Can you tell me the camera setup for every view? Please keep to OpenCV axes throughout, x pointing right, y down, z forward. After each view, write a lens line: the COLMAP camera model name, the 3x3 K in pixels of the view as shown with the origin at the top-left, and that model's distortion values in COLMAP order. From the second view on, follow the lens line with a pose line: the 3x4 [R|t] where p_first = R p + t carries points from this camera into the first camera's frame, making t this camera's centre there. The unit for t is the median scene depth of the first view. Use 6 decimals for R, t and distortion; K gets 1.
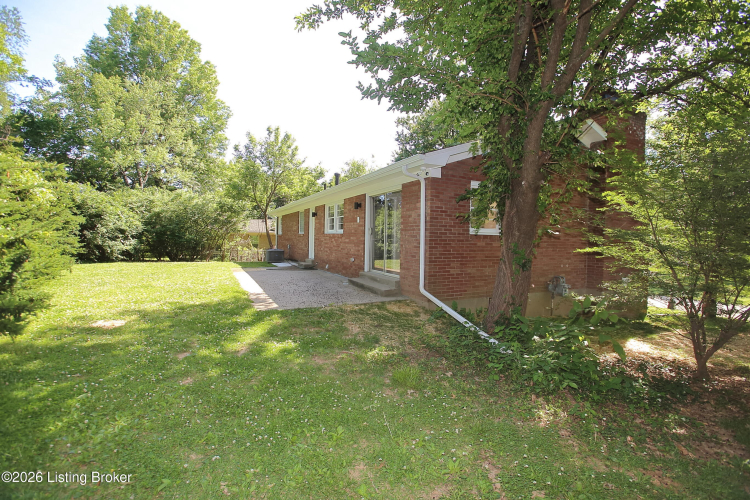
lens RADIAL K [[344.4, 0, 375.6], [0, 344.4, 246.2], [0, 0, 1]] dist [-0.079311, 0.032961]
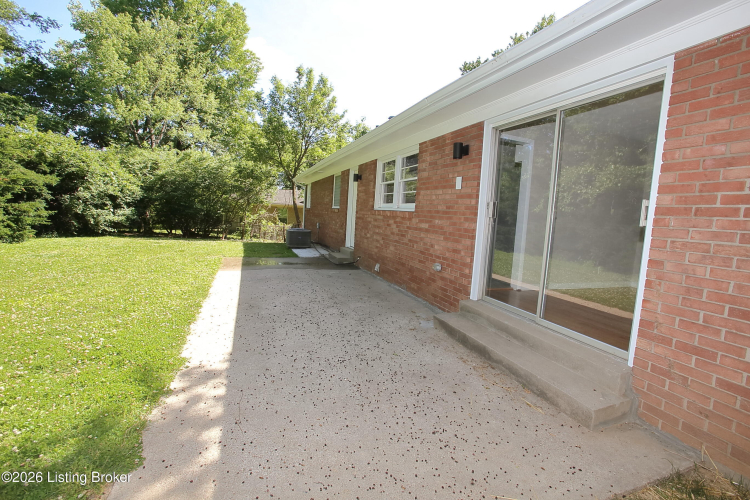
lens RADIAL K [[344.4, 0, 375.6], [0, 344.4, 246.2], [0, 0, 1]] dist [-0.079311, 0.032961]
pose [[0.993984, 0.047962, -0.098470, -0.046724], [-0.041041, 0.996621, 0.071149, -0.009088], [0.101550, -0.066680, 0.992593, 0.226772]]
